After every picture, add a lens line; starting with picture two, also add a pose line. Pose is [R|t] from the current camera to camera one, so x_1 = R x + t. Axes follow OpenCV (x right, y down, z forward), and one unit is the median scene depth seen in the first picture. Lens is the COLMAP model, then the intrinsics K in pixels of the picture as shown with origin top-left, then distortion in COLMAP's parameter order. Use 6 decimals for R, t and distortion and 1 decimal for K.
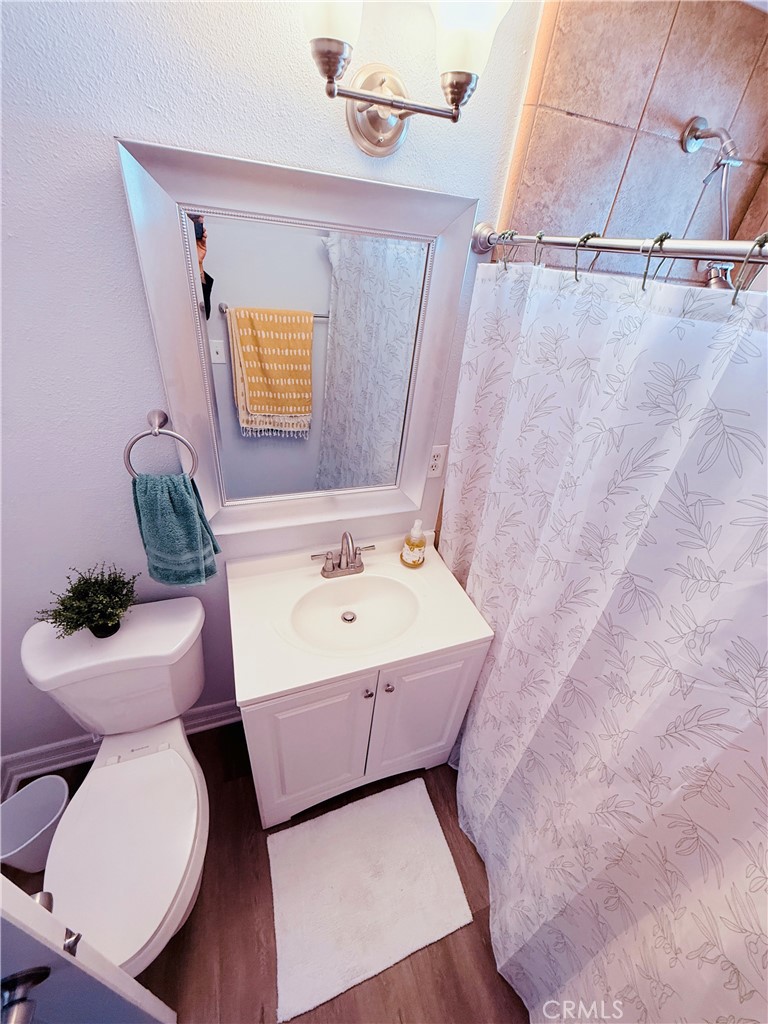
lens RADIAL K [[409.3, 0, 384.0], [0, 409.3, 512.0], [0, 0, 1]] dist [0.000169, -0.000124]
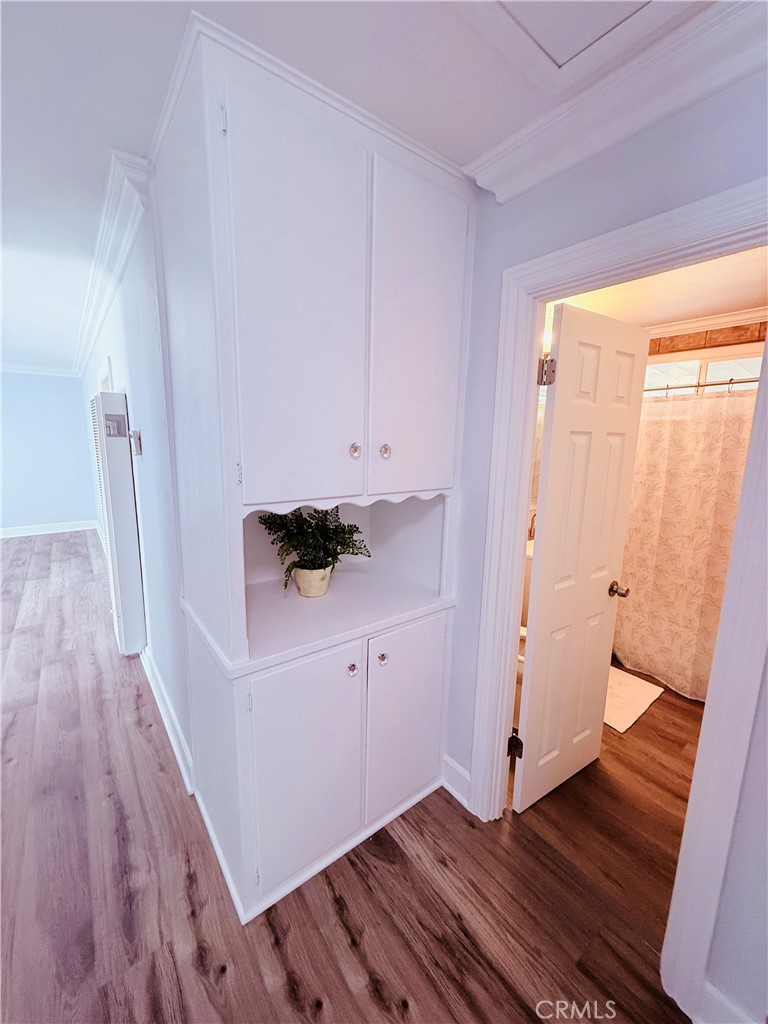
lens RADIAL K [[409.3, 0, 384.0], [0, 409.3, 512.0], [0, 0, 1]] dist [0.000169, -0.000124]
pose [[0.944049, -0.135772, 0.300563, -2.778913], [0.241051, 0.906034, -0.347847, 1.115924], [-0.225092, 0.400836, 0.888068, -1.386272]]
